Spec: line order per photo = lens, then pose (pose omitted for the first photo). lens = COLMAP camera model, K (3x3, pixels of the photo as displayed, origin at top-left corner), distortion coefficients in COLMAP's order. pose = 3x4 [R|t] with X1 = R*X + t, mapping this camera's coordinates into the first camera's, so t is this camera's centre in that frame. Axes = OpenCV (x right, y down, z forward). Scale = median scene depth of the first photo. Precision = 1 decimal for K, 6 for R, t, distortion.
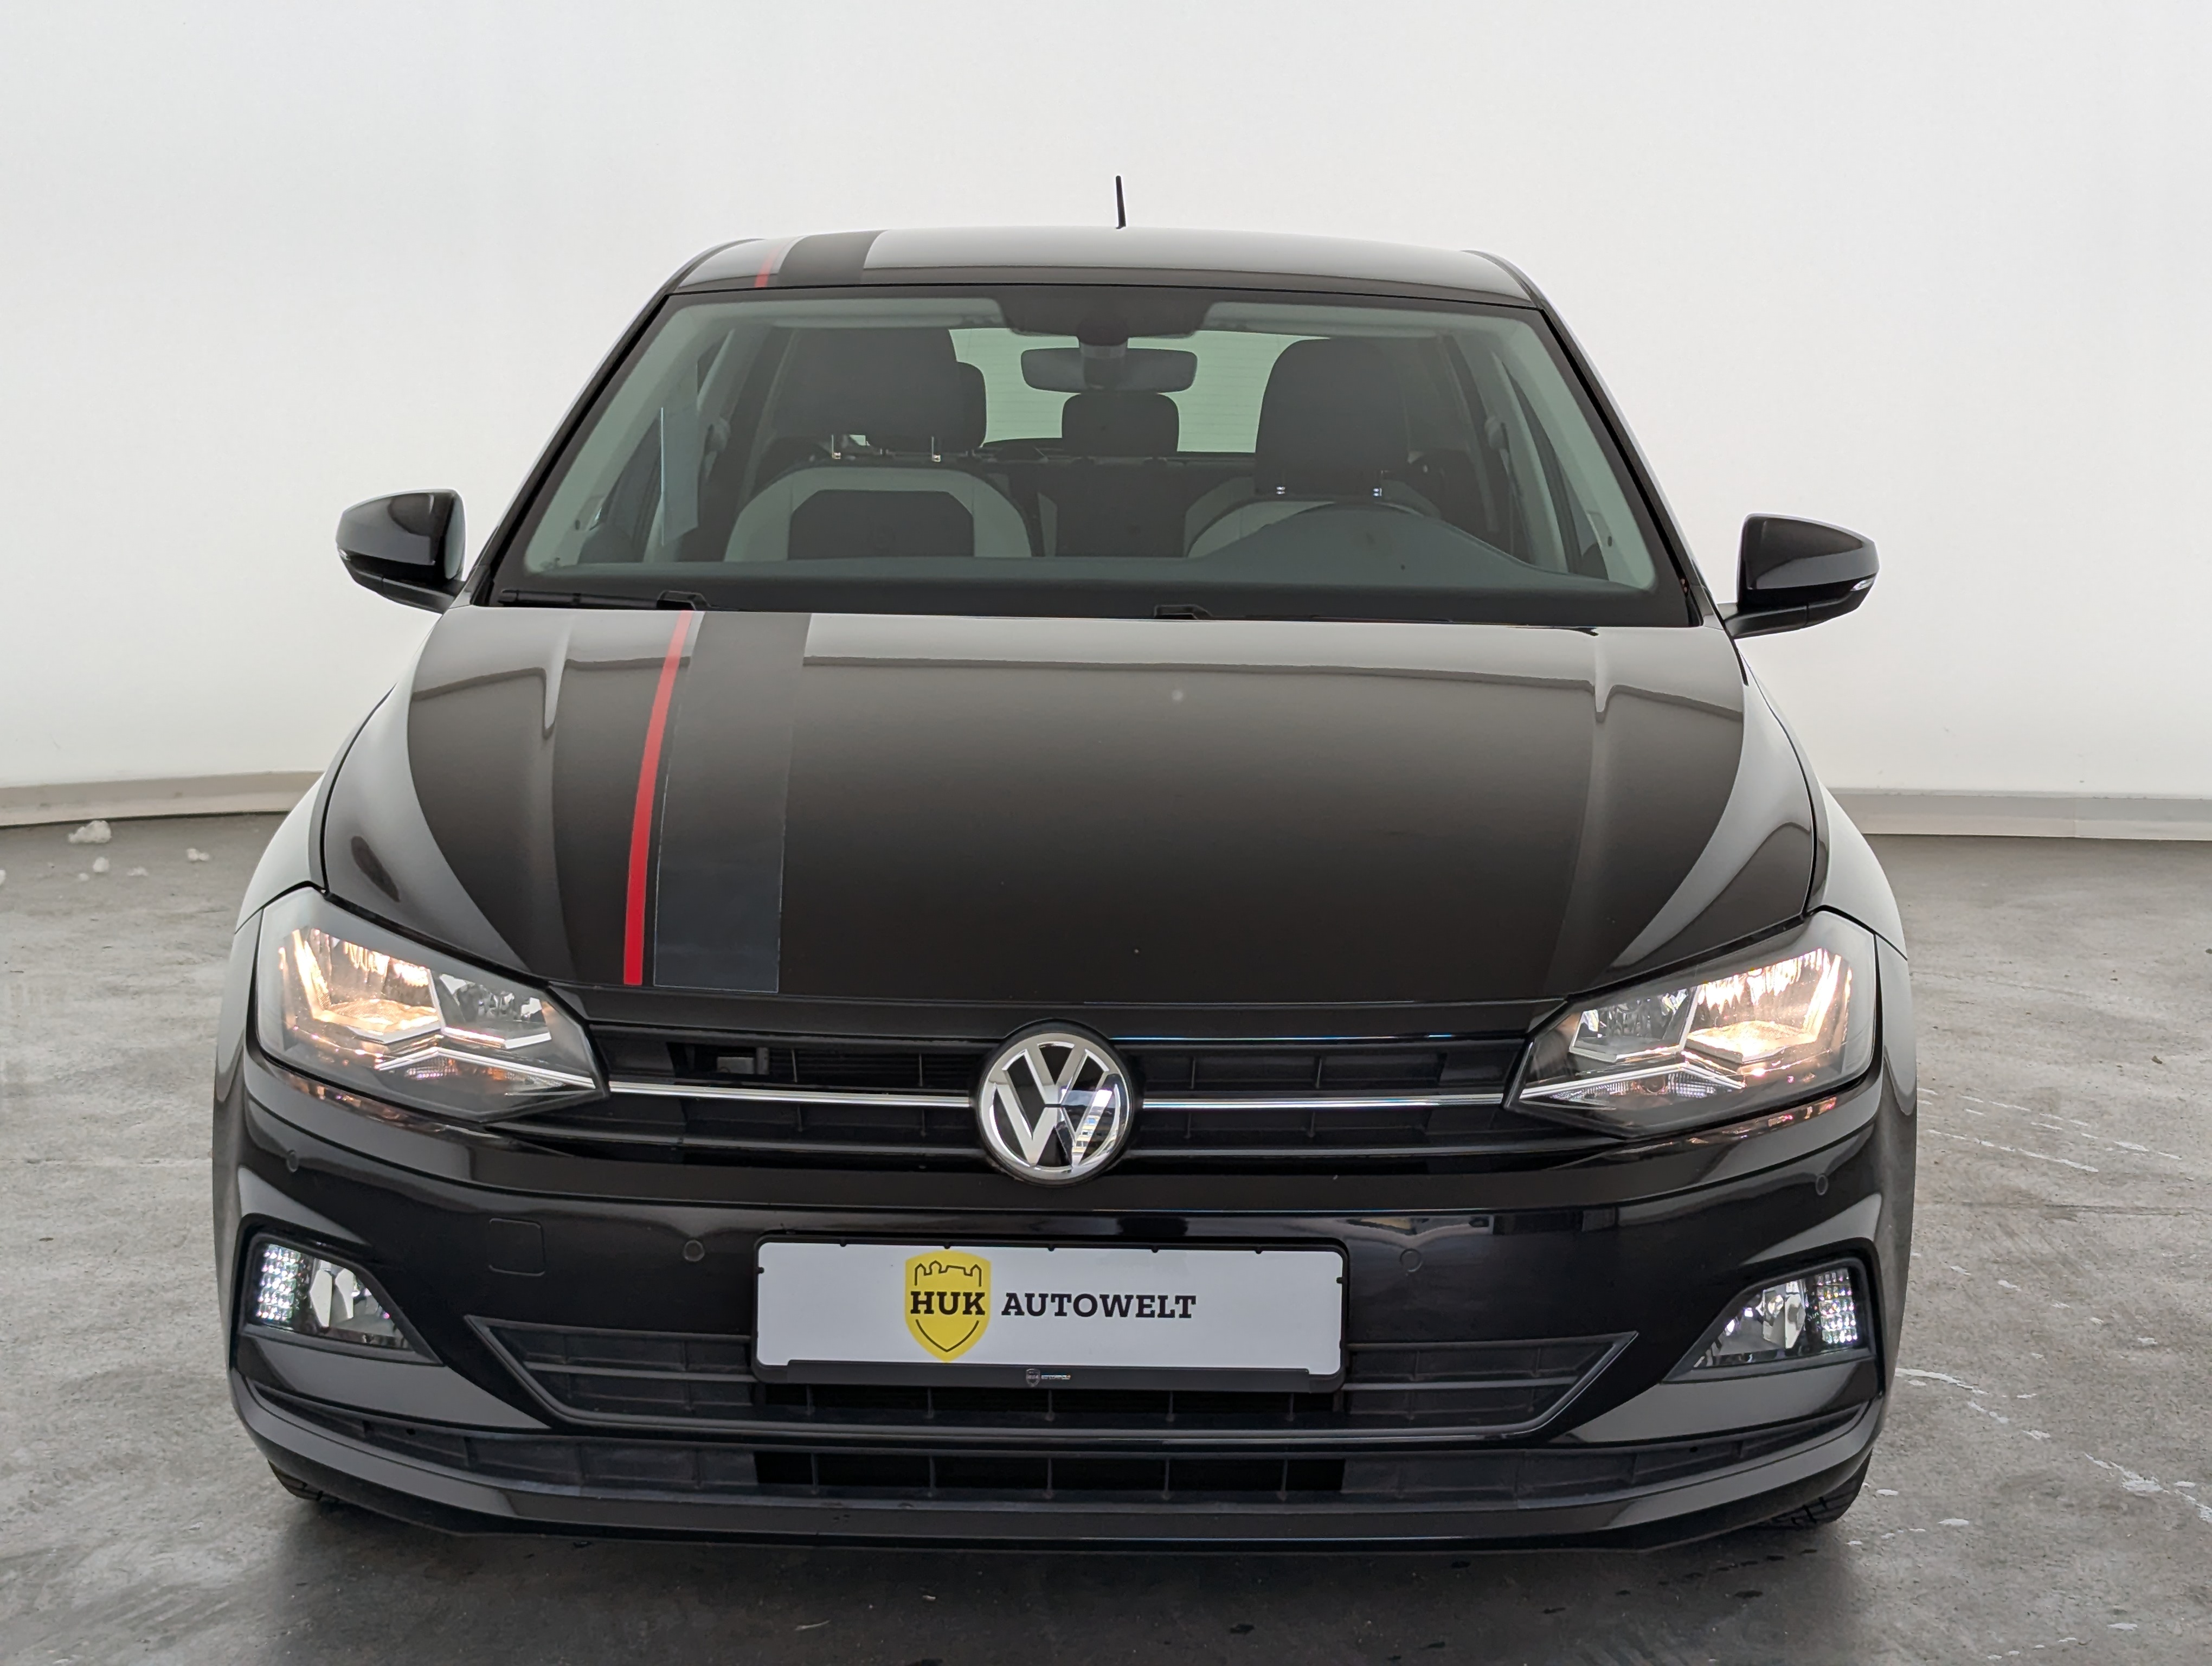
lens RADIAL K [[3959.6, 0, 1116.5], [0, 3959.6, 819.2], [0, 0, 1]] dist [0.270624, 0.000000]
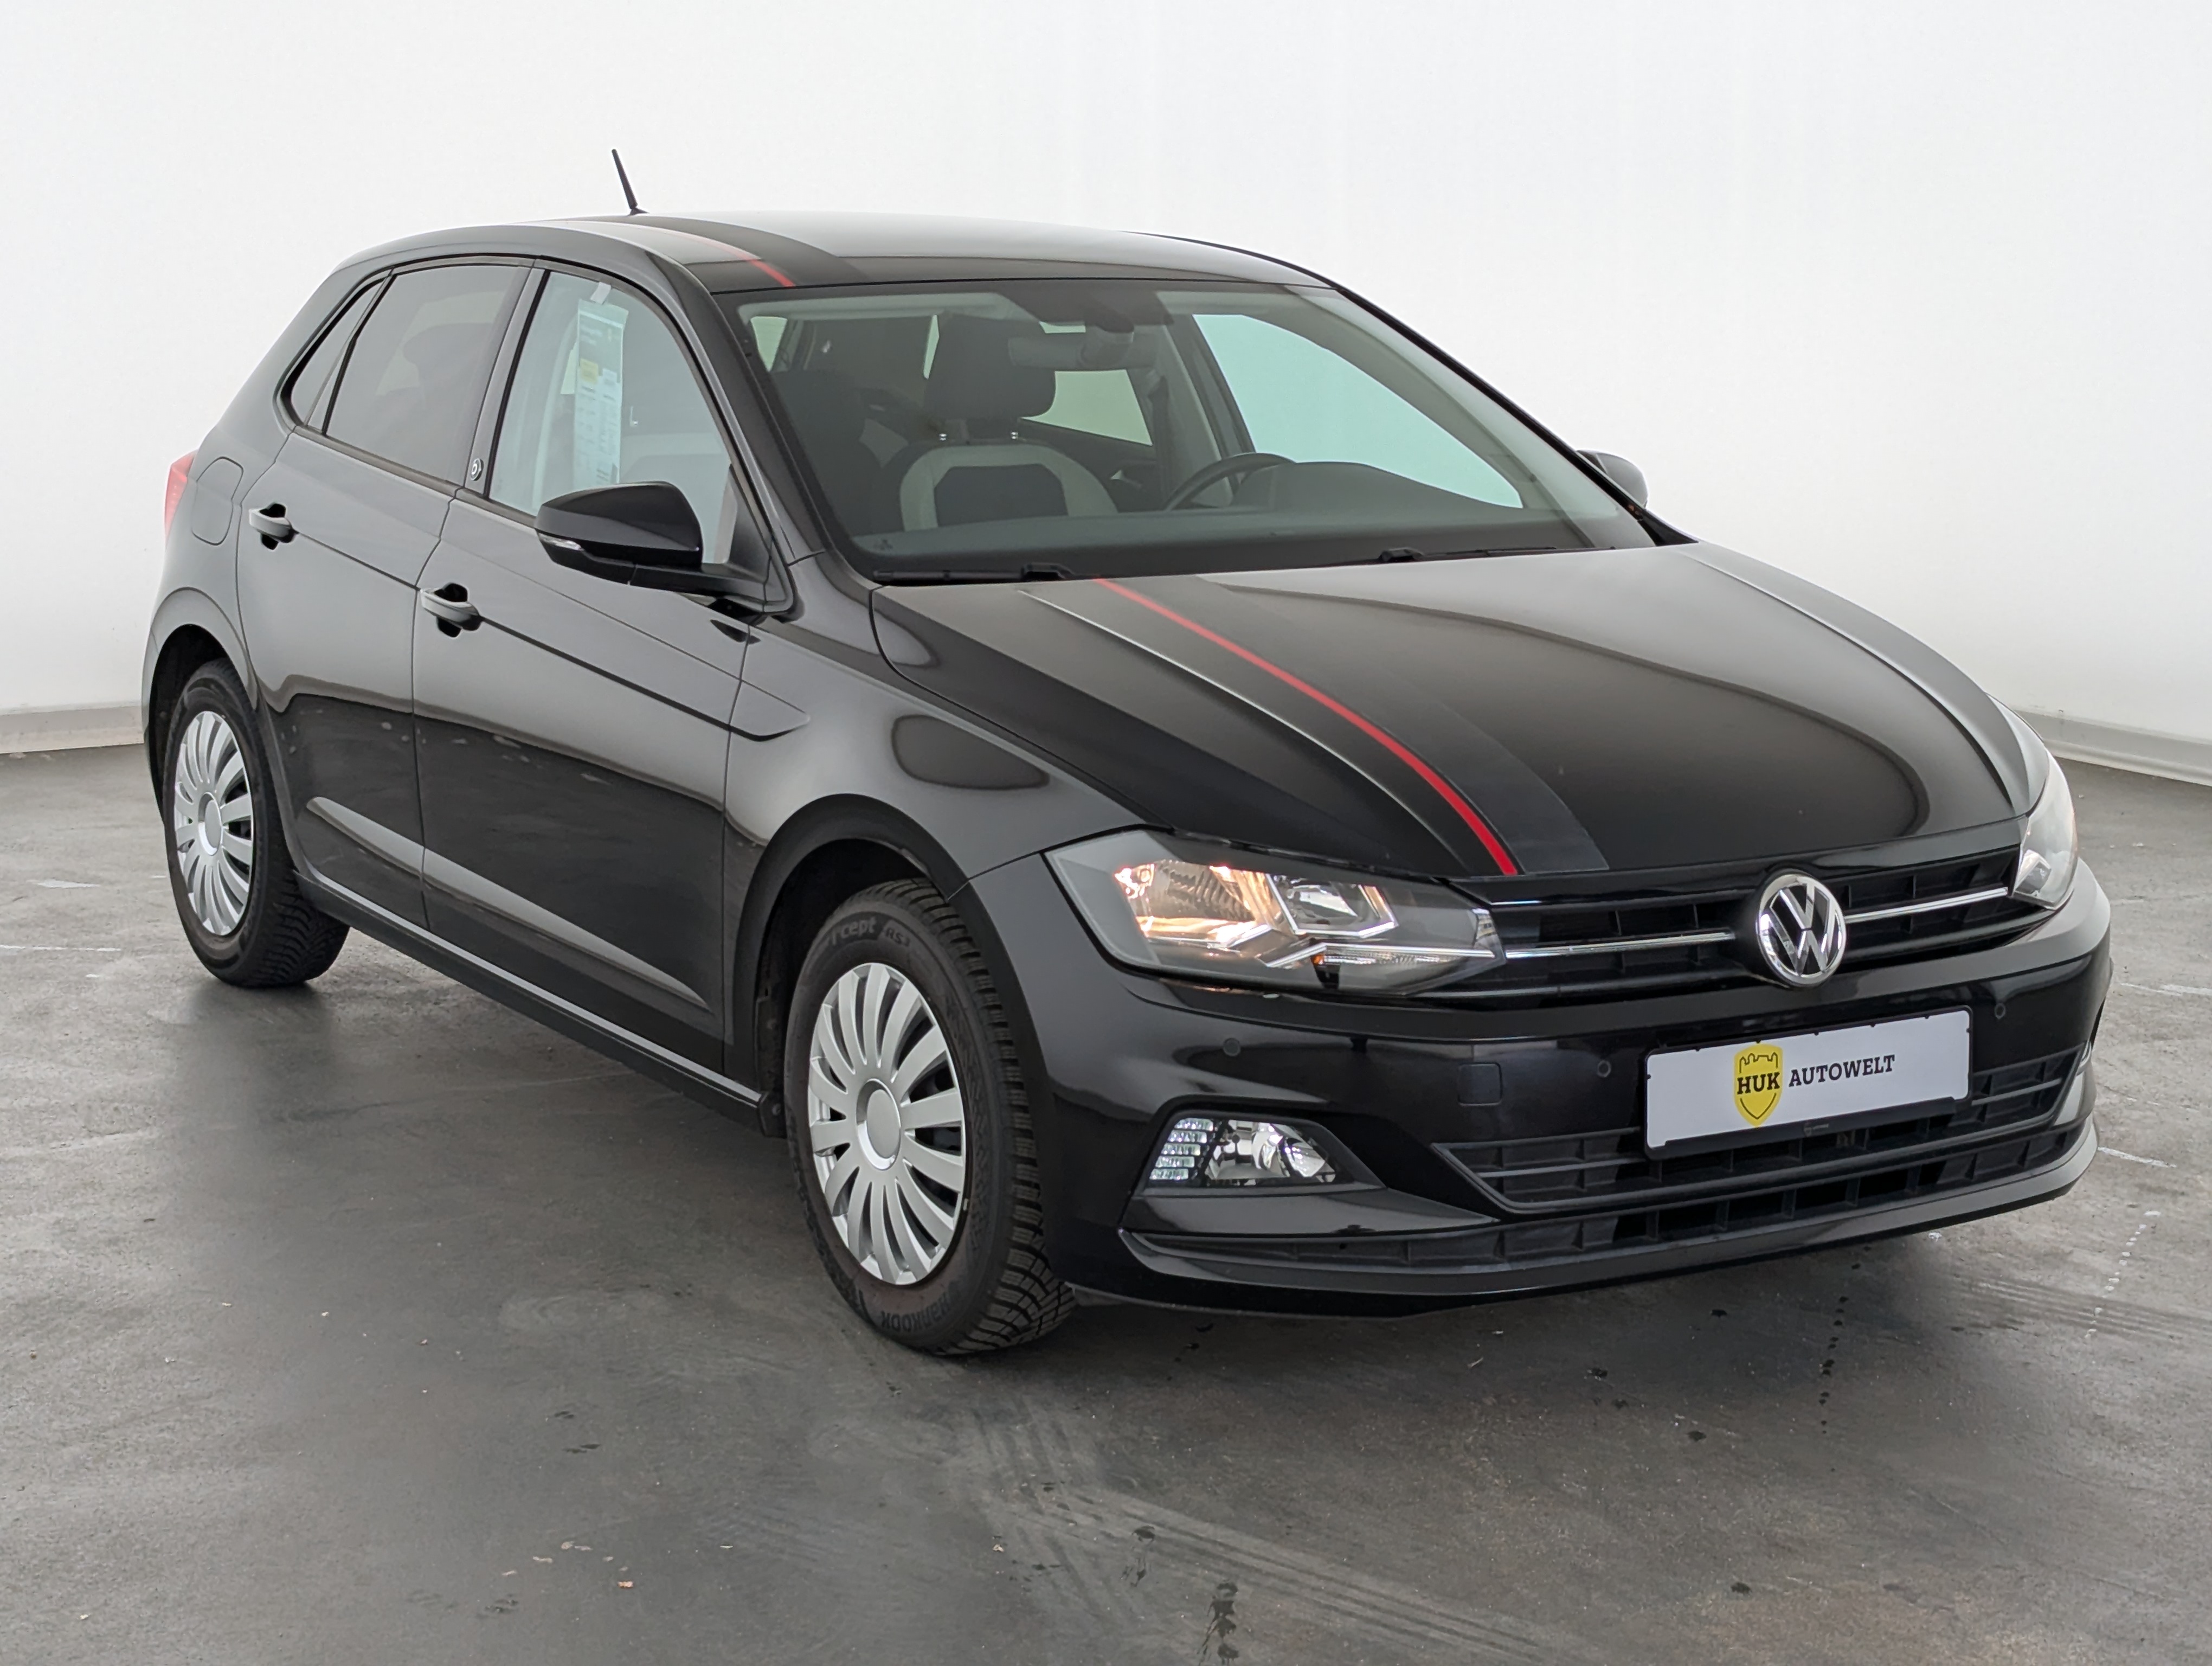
lens RADIAL K [[3959.6, 0, 1113.7], [0, 3959.6, 843.2], [0, 0, 1]] dist [0.270624, 0.000000]
pose [[0.835476, -0.102667, 0.539851, -0.939256], [0.078161, 0.994606, 0.068189, -0.067238], [-0.543940, -0.014775, 0.838994, -0.008588]]
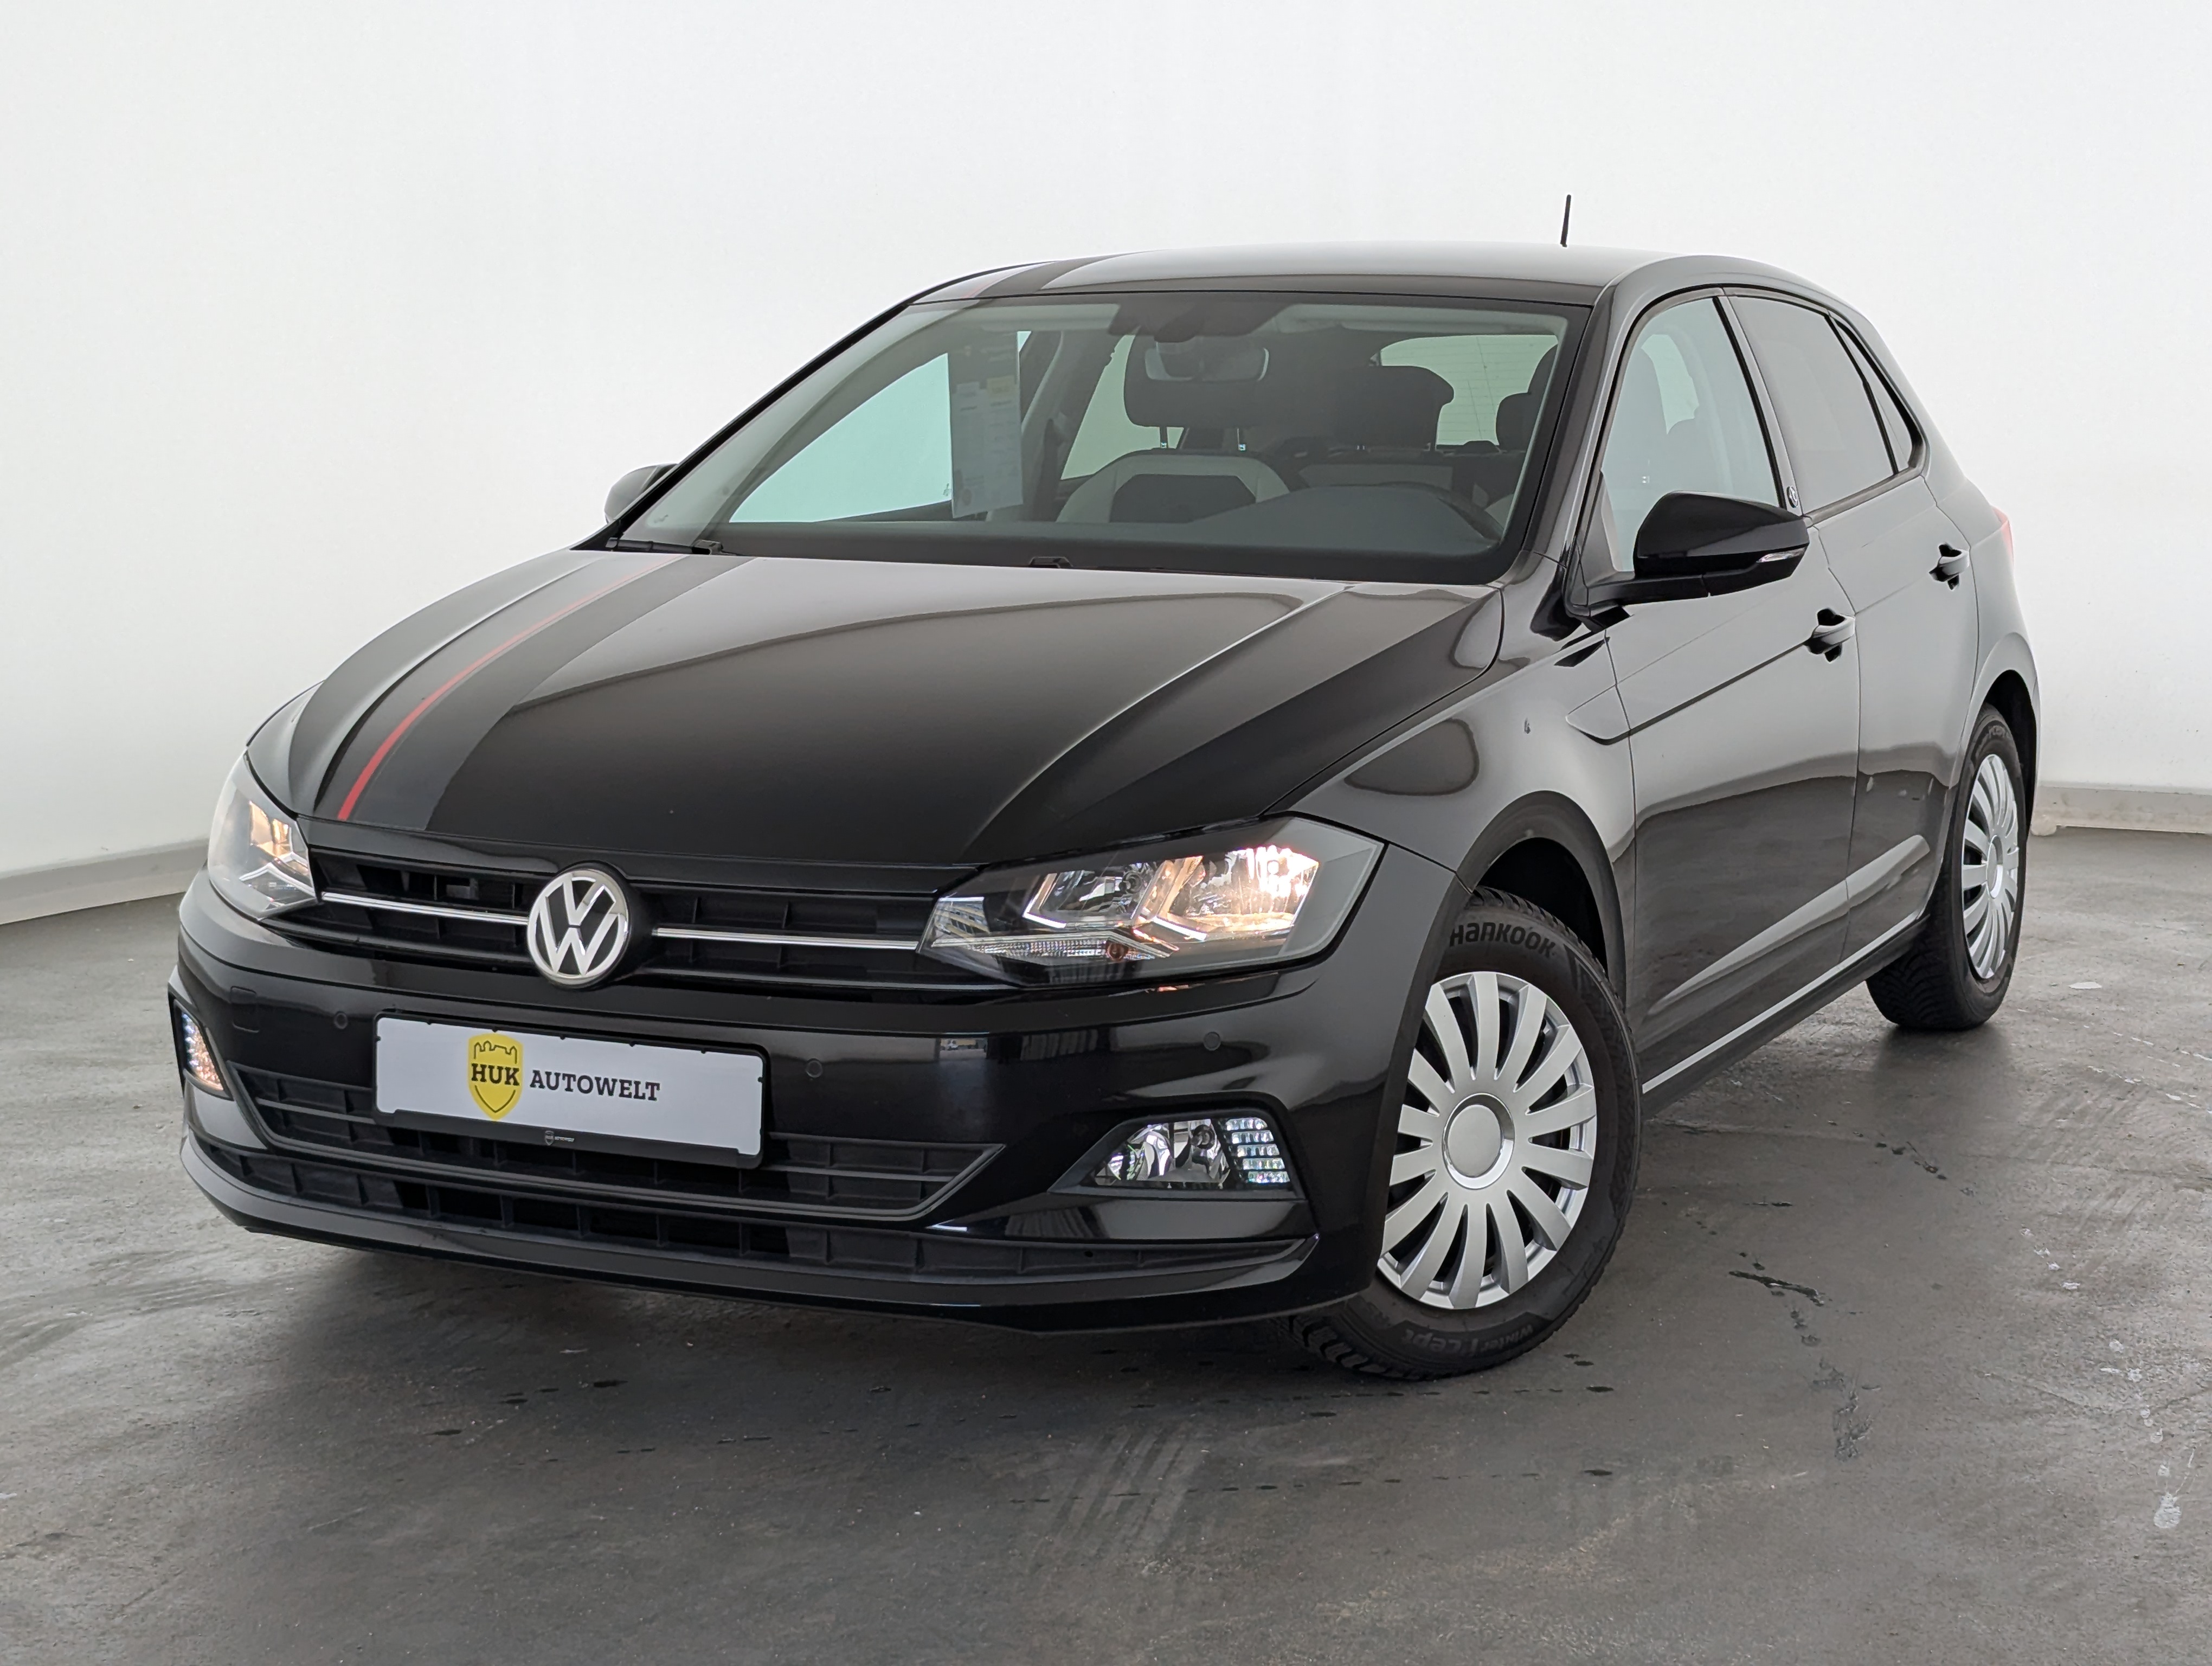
lens RADIAL K [[3959.6, 0, 1115.1], [0, 3959.6, 831.7], [0, 0, 1]] dist [0.270624, 0.000000]
pose [[0.889381, 0.047679, -0.454674, 0.714880], [-0.051677, 0.998657, 0.003639, 0.028363], [0.454237, 0.020260, 0.890651, -0.056276]]
